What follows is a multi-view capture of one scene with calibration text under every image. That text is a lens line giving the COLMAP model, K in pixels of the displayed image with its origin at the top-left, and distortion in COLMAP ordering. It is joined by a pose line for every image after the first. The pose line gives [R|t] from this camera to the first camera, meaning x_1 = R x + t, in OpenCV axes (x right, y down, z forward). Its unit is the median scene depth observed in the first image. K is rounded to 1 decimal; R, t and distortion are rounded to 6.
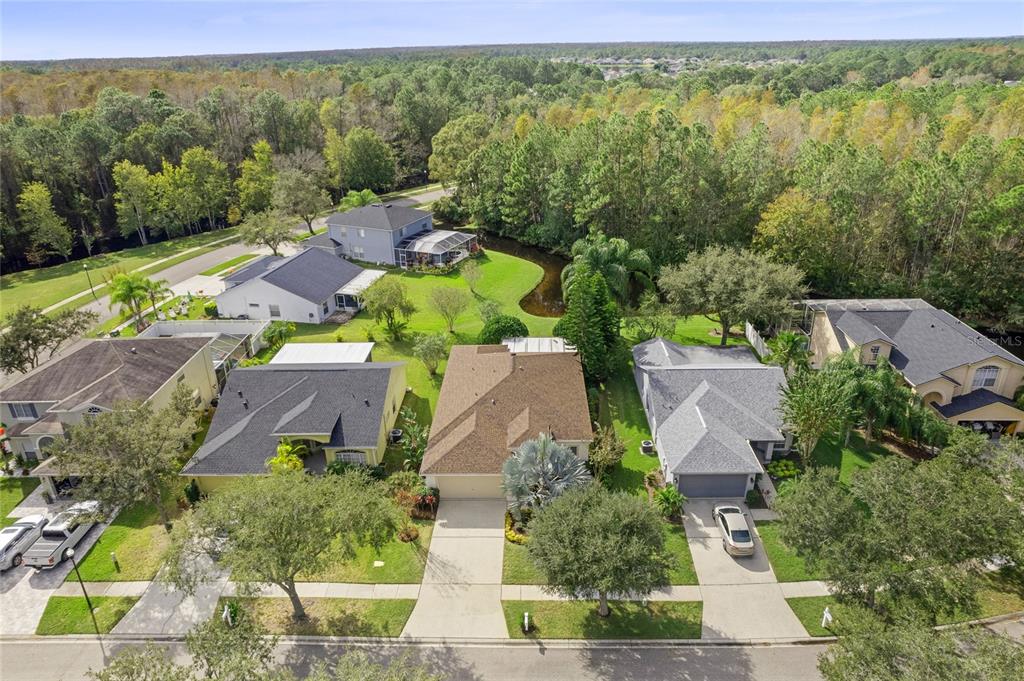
lens RADIAL K [[661.7, 0, 523.2], [0, 661.7, 337.7], [0, 0, 1]] dist [-0.074054, 0.077949]
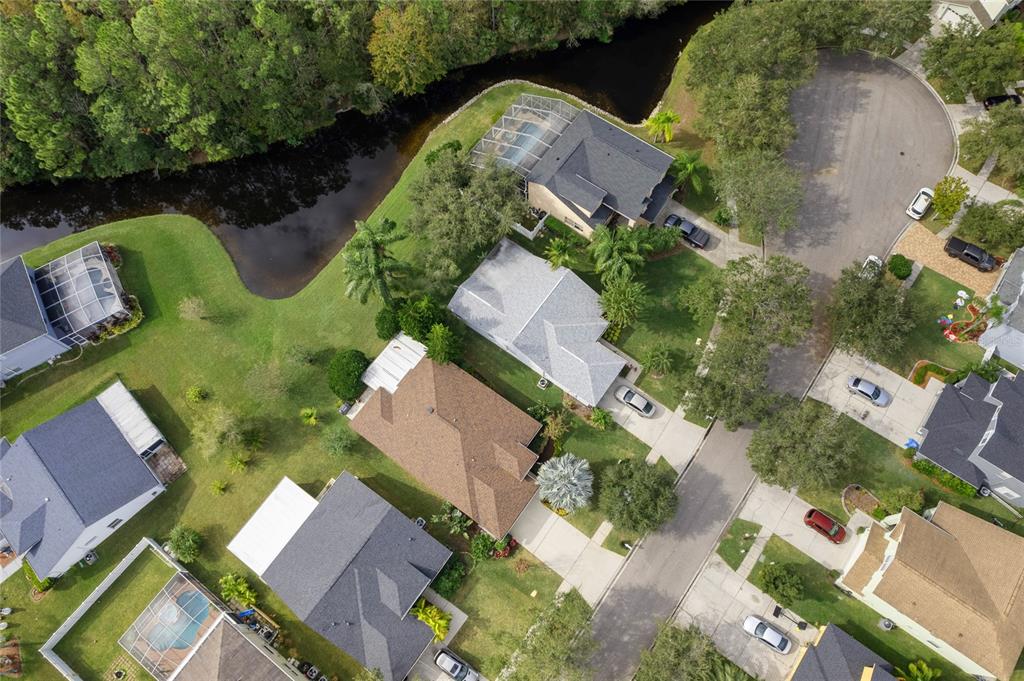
lens RADIAL K [[681.5, 0, 512.0], [0, 681.5, 340.5], [0, 0, 1]] dist [-0.064305, 0.045237]
pose [[0.579708, -0.752206, 0.313247, -0.164924], [0.343322, 0.574131, 0.743306, -0.682344], [-0.738964, -0.323356, 0.591078, 0.143008]]
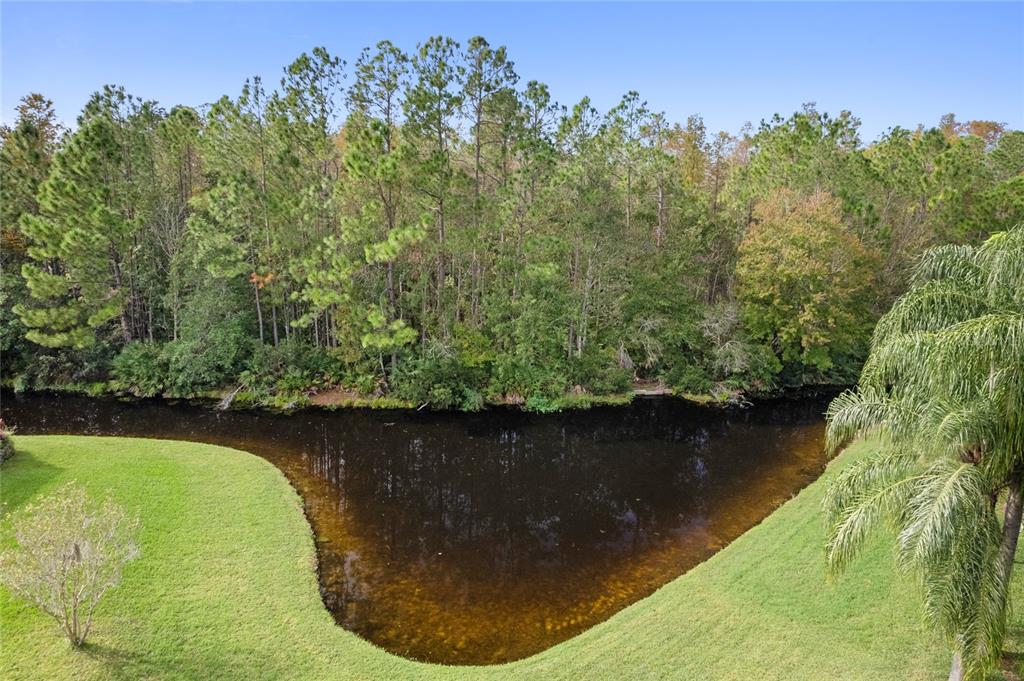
lens RADIAL K [[681.5, 0, 512.0], [0, 681.5, 340.5], [0, 0, 1]] dist [-0.064305, 0.045237]
pose [[0.733251, -0.110882, 0.670856, -0.119240], [0.243069, 0.964165, -0.106315, -0.121045], [-0.635028, 0.241019, 0.733927, 0.866317]]
